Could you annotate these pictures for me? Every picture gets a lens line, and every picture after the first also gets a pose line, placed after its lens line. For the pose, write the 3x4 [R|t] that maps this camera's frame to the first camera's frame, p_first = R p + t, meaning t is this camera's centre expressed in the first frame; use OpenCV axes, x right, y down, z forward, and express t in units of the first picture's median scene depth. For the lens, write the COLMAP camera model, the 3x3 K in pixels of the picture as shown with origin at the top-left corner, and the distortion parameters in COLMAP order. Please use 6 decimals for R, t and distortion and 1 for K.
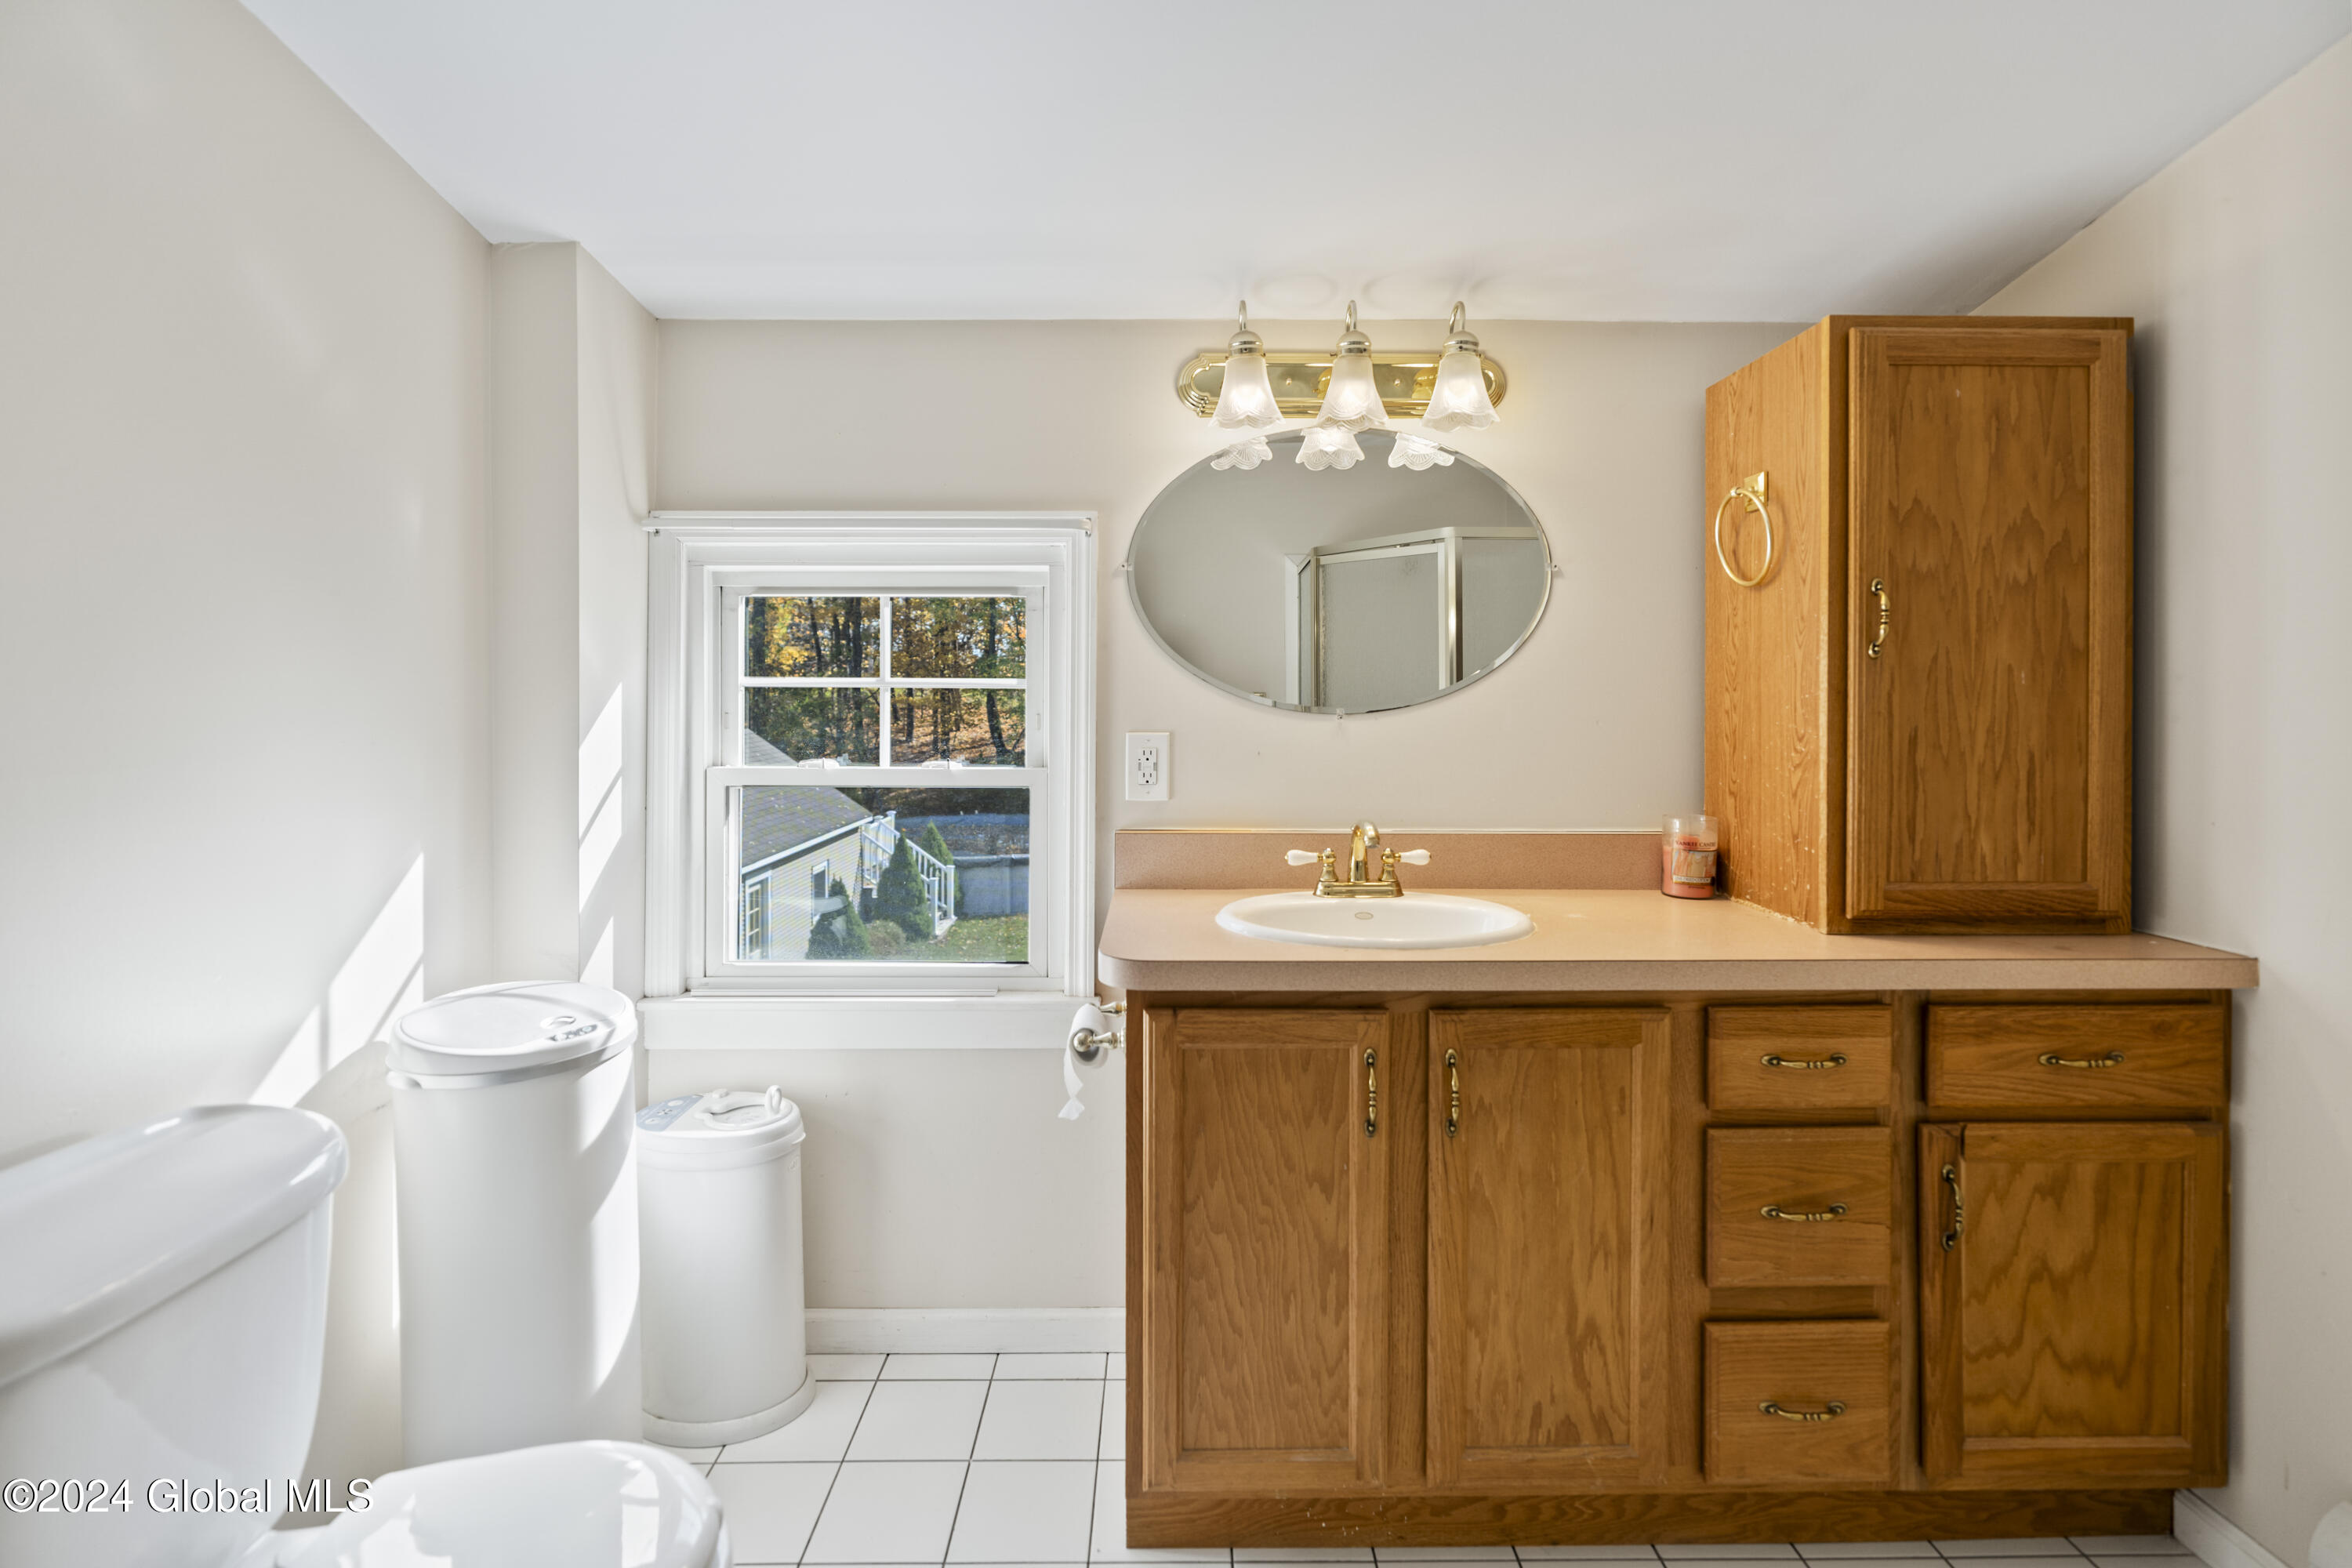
lens RADIAL K [[1096.6, 0, 1173.1], [0, 1096.6, 712.9], [0, 0, 1]] dist [-0.001360, 0.000411]
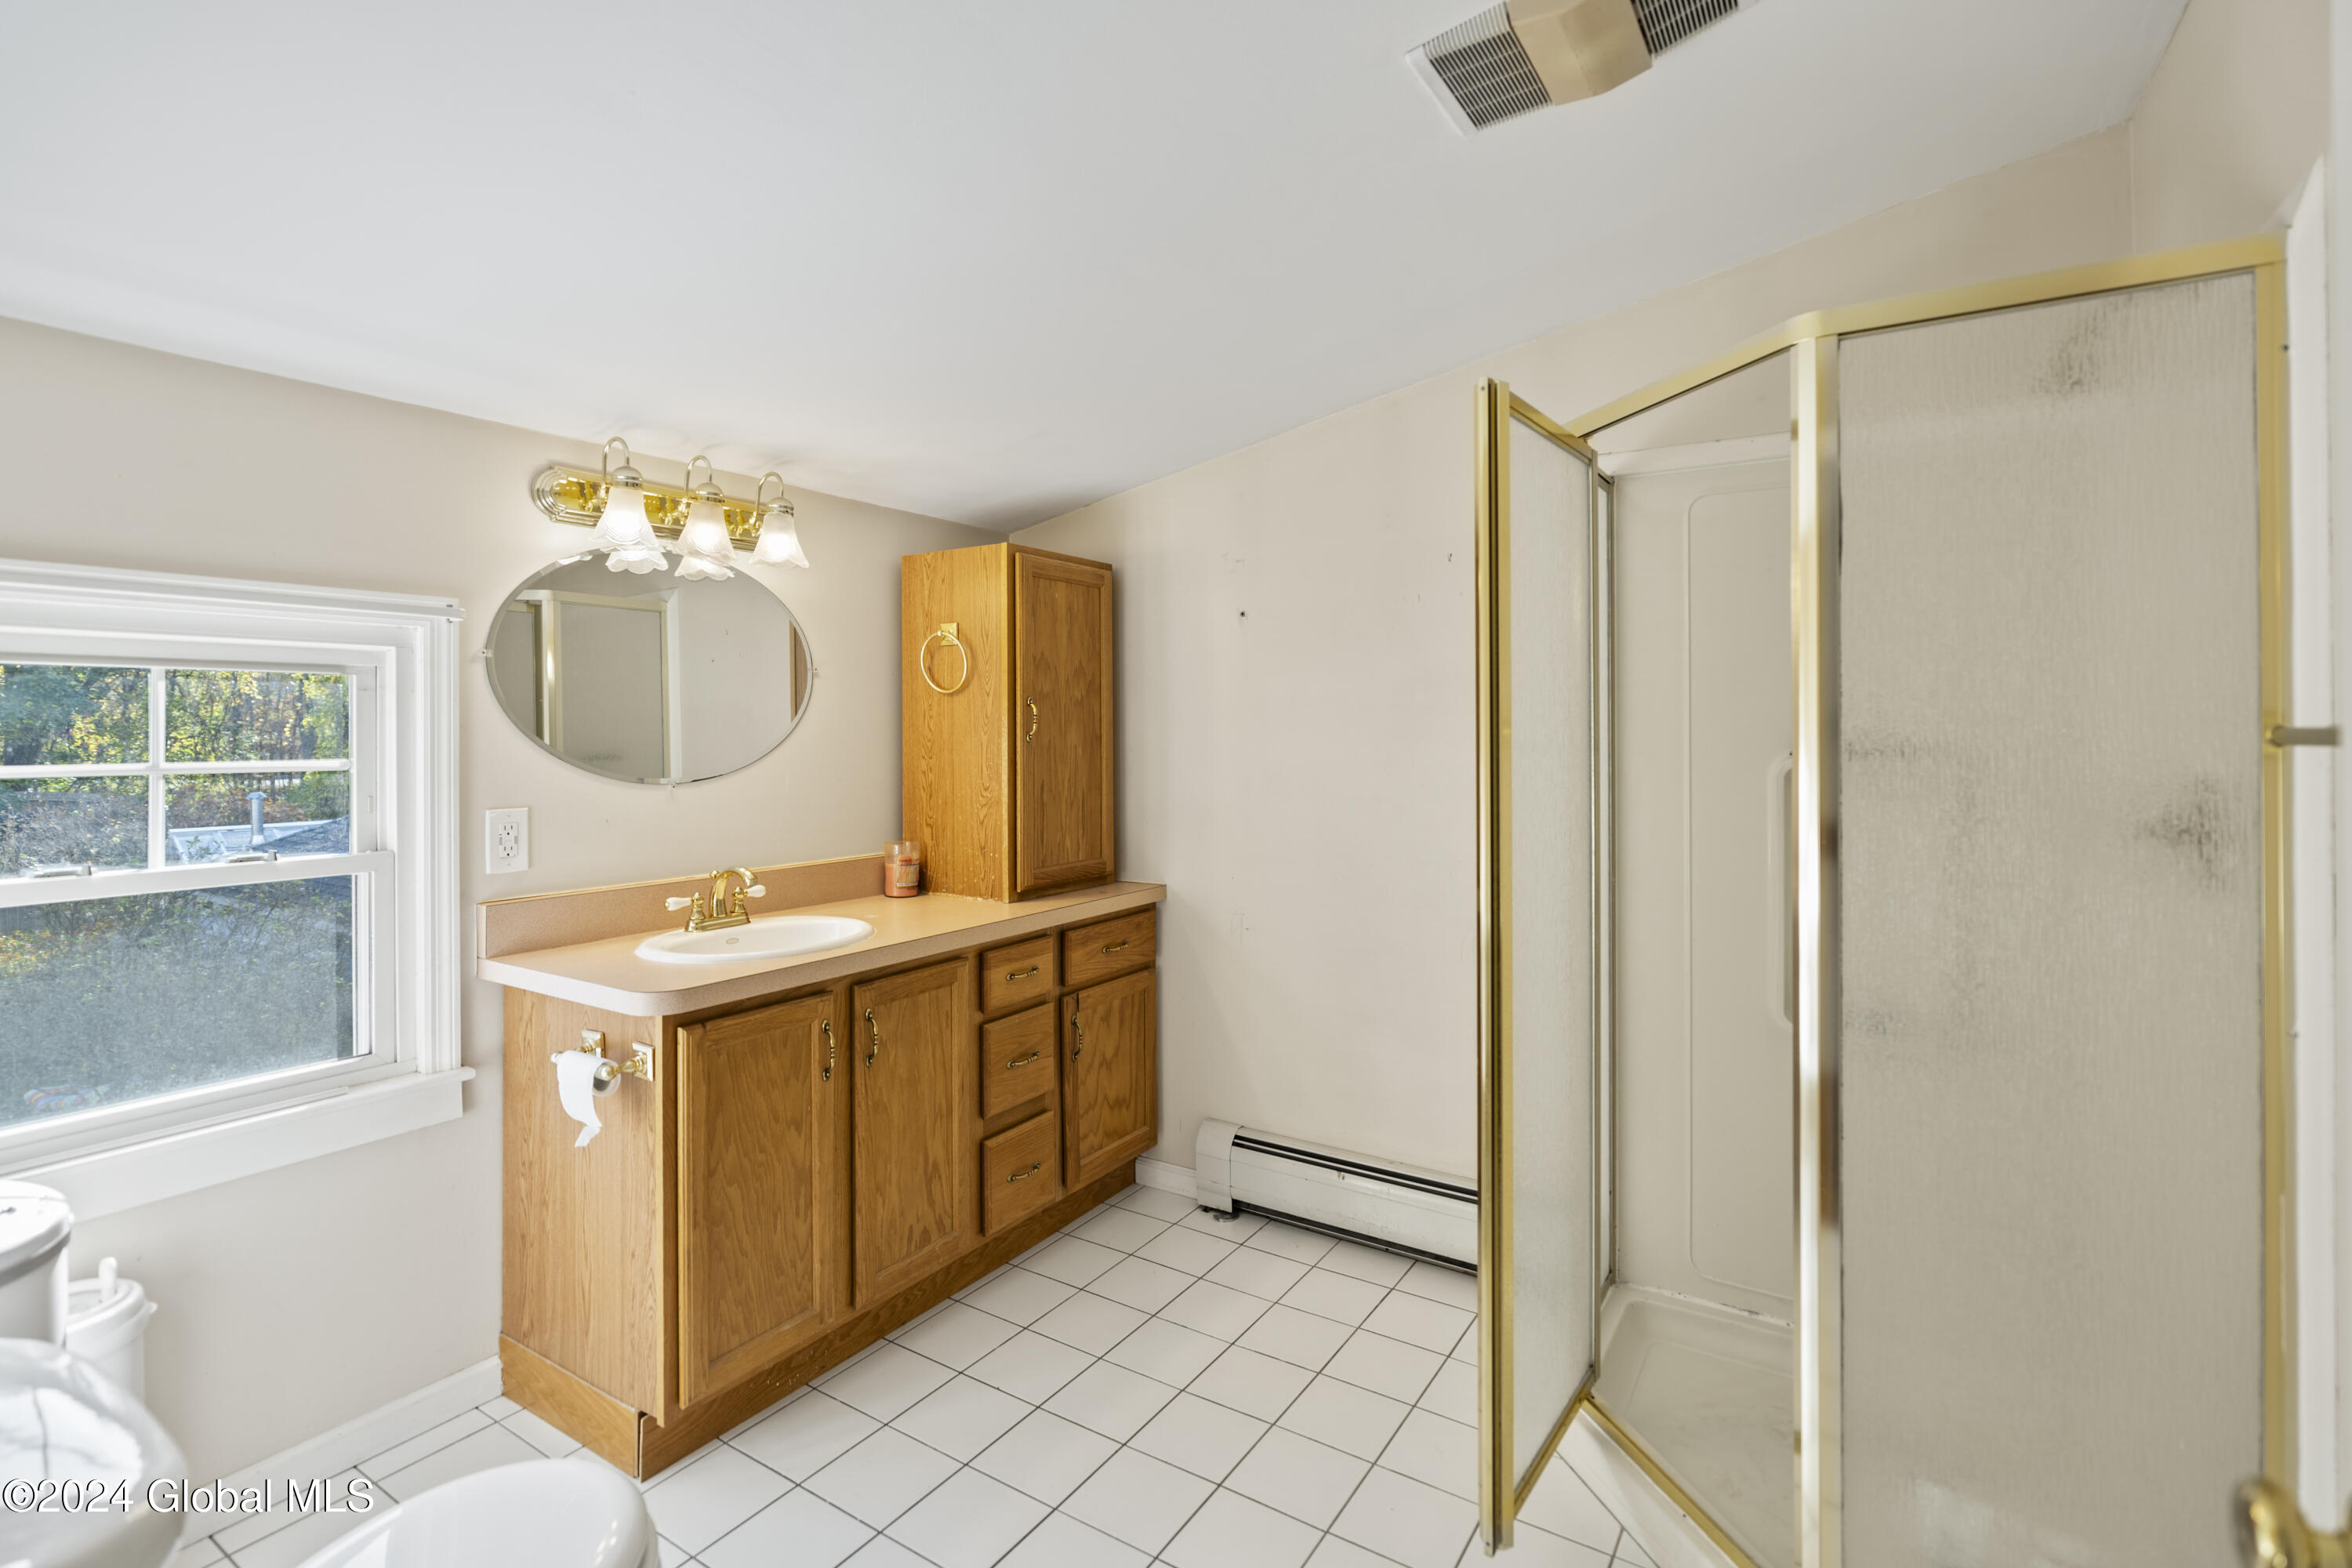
lens RADIAL K [[1096.6, 0, 1169.3], [0, 1096.6, 733.3], [0, 0, 1]] dist [-0.001360, 0.000411]
pose [[0.556422, -0.003633, 0.830892, -0.707712], [0.013107, 0.999904, -0.004406, -0.053752], [-0.830796, 0.013342, 0.556417, -0.168900]]
